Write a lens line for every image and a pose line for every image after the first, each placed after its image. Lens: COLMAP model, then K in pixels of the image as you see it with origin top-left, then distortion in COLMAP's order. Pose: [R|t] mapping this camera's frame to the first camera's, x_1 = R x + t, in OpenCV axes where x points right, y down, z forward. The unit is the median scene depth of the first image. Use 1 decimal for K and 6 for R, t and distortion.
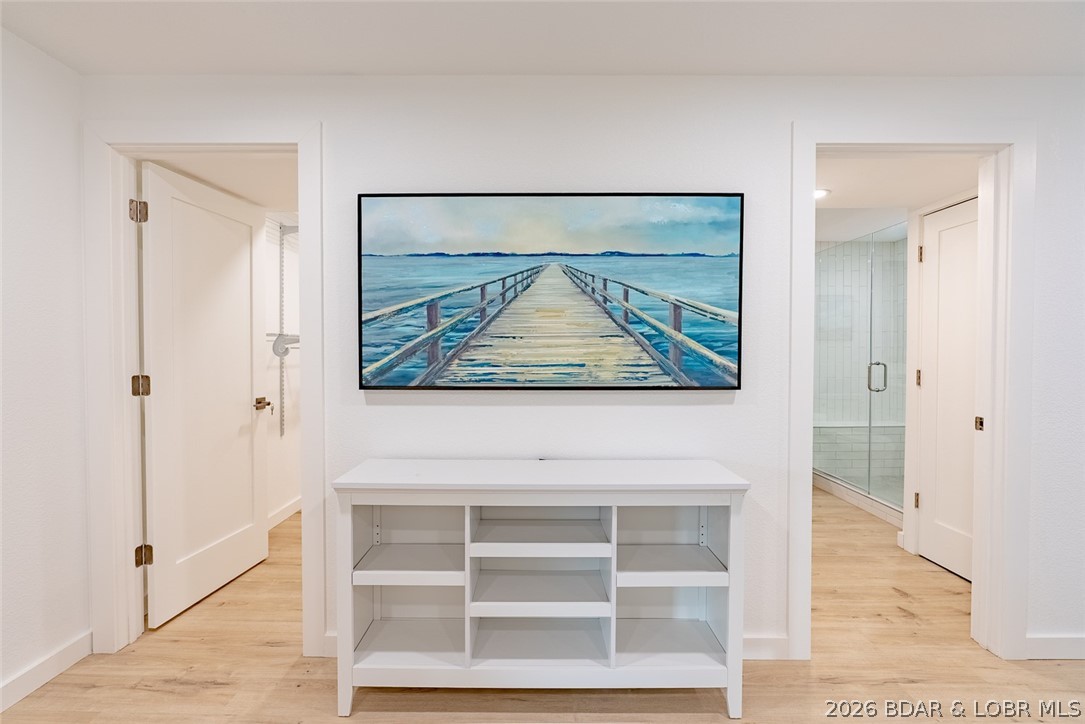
lens RADIAL K [[491.4, 0, 538.7], [0, 491.4, 359.4], [0, 0, 1]] dist [-0.012347, 0.003952]
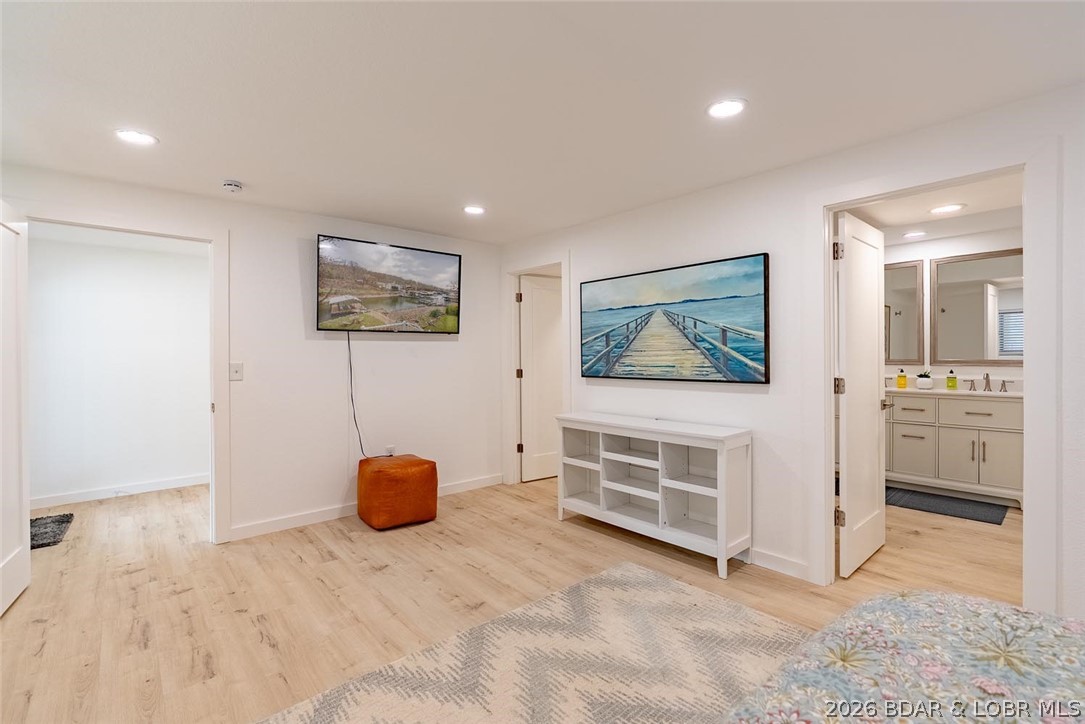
lens RADIAL K [[491.4, 0, 538.7], [0, 491.4, 359.4], [0, 0, 1]] dist [-0.012347, 0.003952]
pose [[0.658974, -0.000747, -0.752165, 1.080304], [-0.006166, 0.999961, -0.006395, 0.001063], [0.752140, 0.008852, 0.658944, -0.502028]]
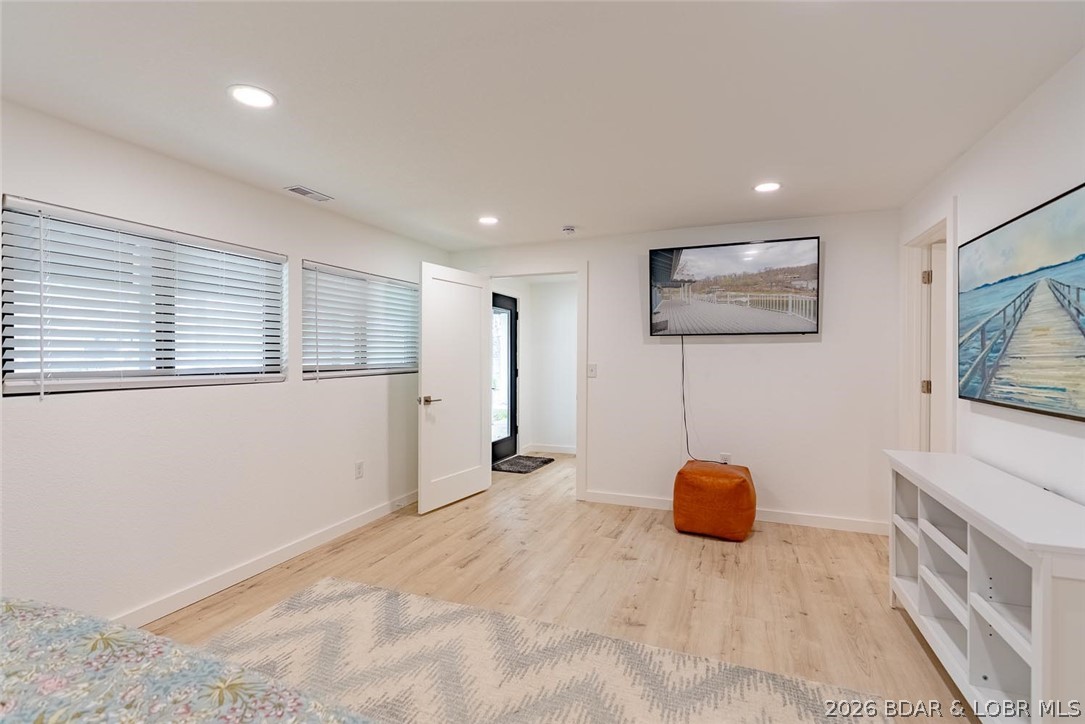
lens RADIAL K [[491.4, 0, 538.7], [0, 491.4, 359.4], [0, 0, 1]] dist [-0.012347, 0.003952]
pose [[-0.370379, 0.005205, -0.928866, 1.236208], [-0.019240, 0.999727, 0.013274, -0.035795], [0.928682, 0.022788, -0.370177, 0.455105]]
